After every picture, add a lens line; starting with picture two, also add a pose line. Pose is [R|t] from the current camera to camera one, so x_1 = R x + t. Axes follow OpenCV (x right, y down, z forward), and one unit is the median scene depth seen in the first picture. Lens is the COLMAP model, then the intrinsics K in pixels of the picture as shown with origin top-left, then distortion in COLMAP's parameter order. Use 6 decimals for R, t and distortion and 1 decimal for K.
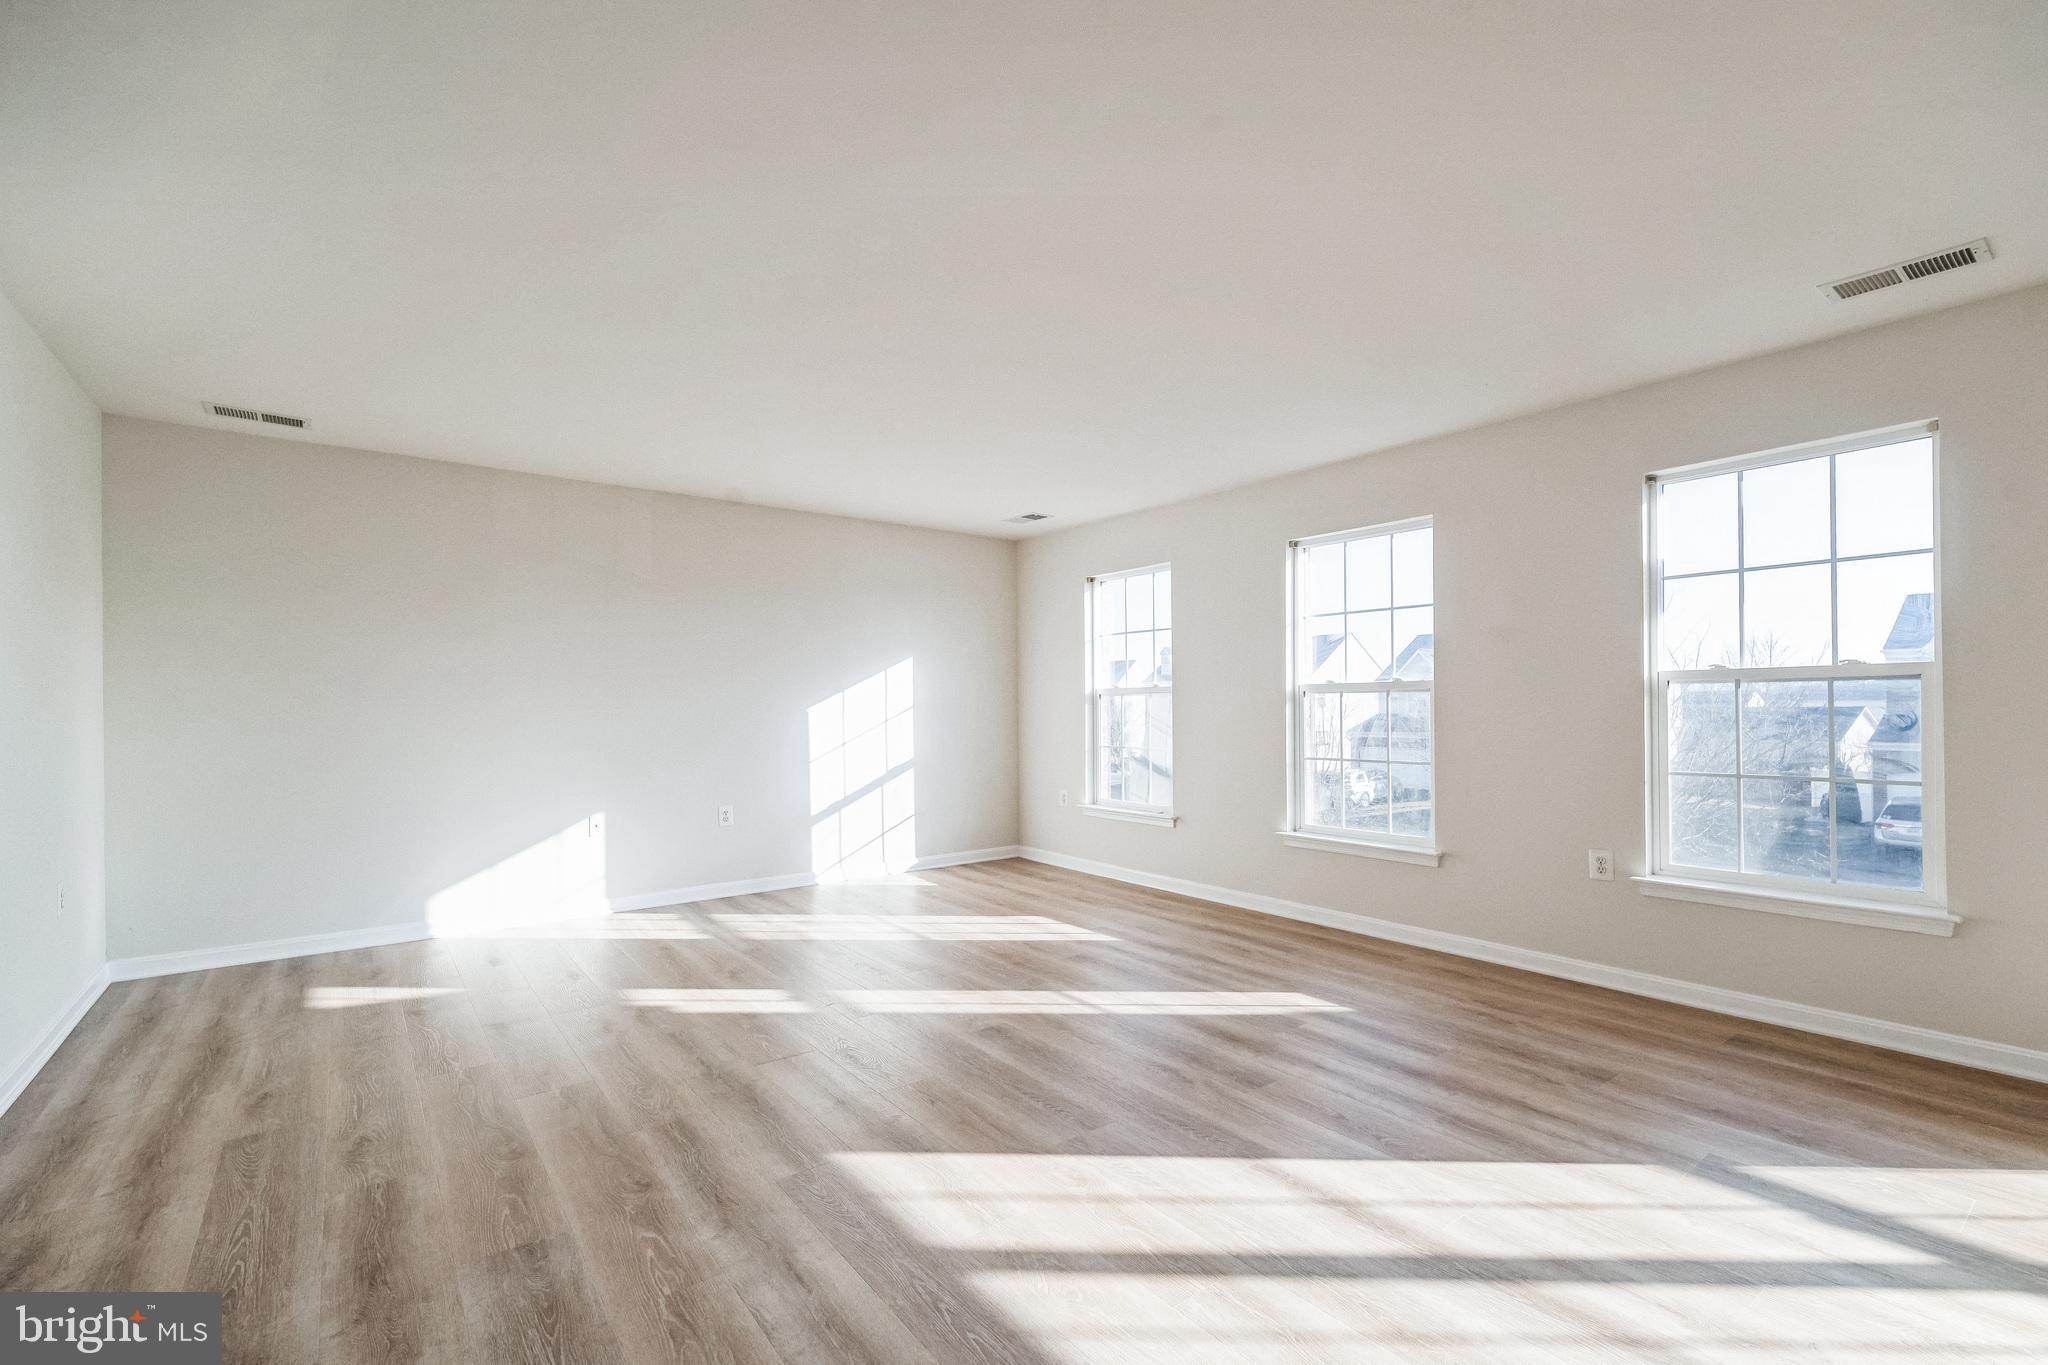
lens RADIAL K [[882.4, 0, 1032.3], [0, 882.4, 688.7], [0, 0, 1]] dist [0.002715, -0.000188]
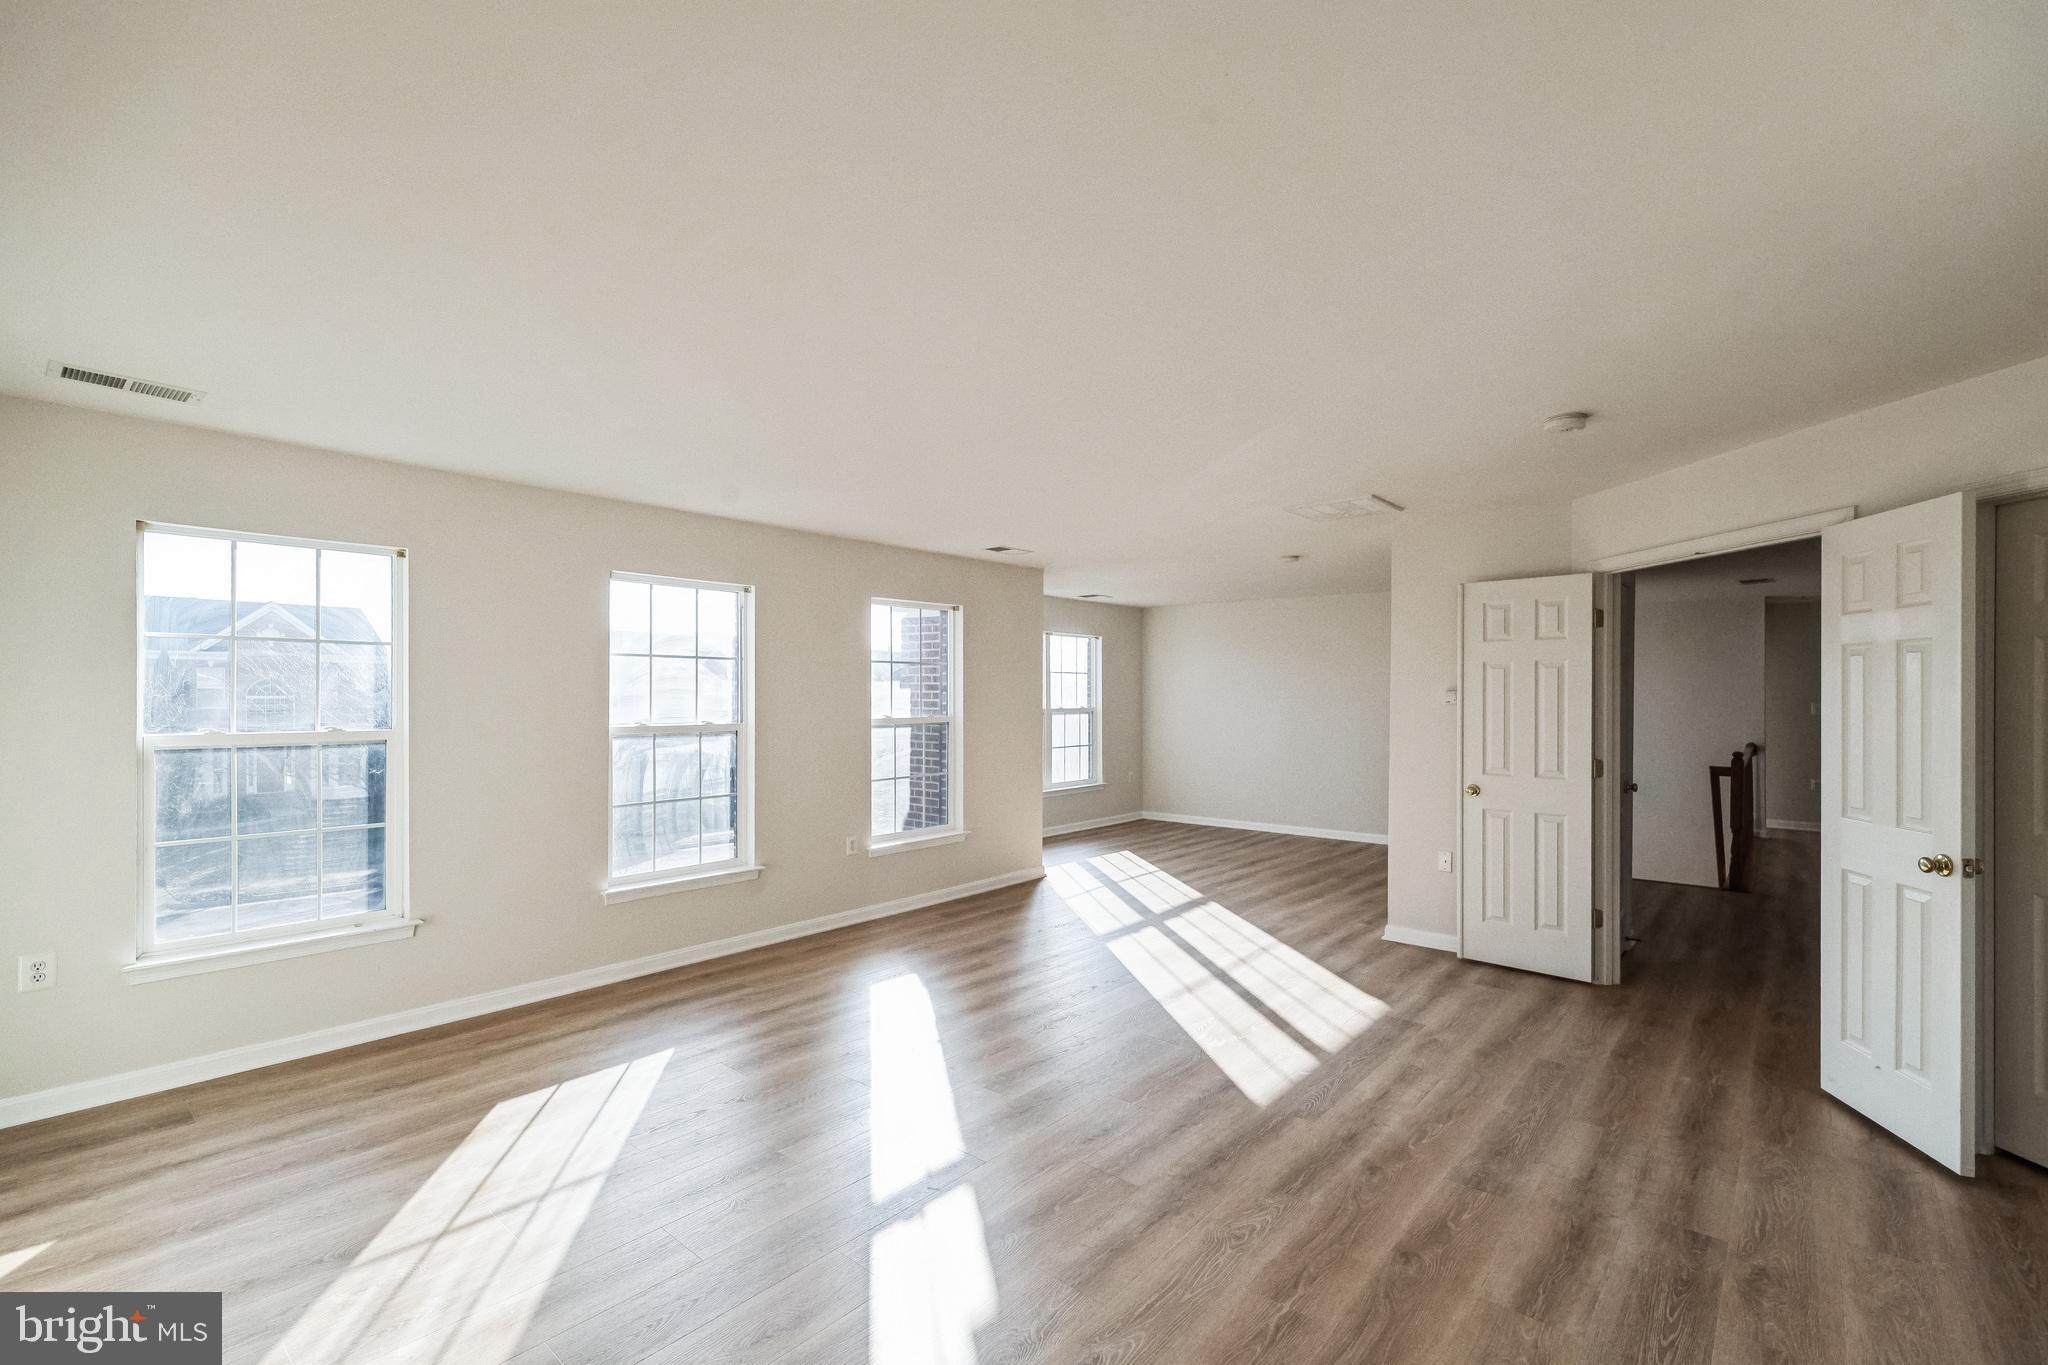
lens RADIAL K [[882.4, 0, 1020.5], [0, 882.4, 691.1], [0, 0, 1]] dist [0.002715, -0.000188]
pose [[-0.180882, 0.009881, 0.983455, -1.420505], [-0.016510, 0.999778, -0.013082, -0.079464], [-0.983366, -0.018603, -0.180678, 1.550472]]
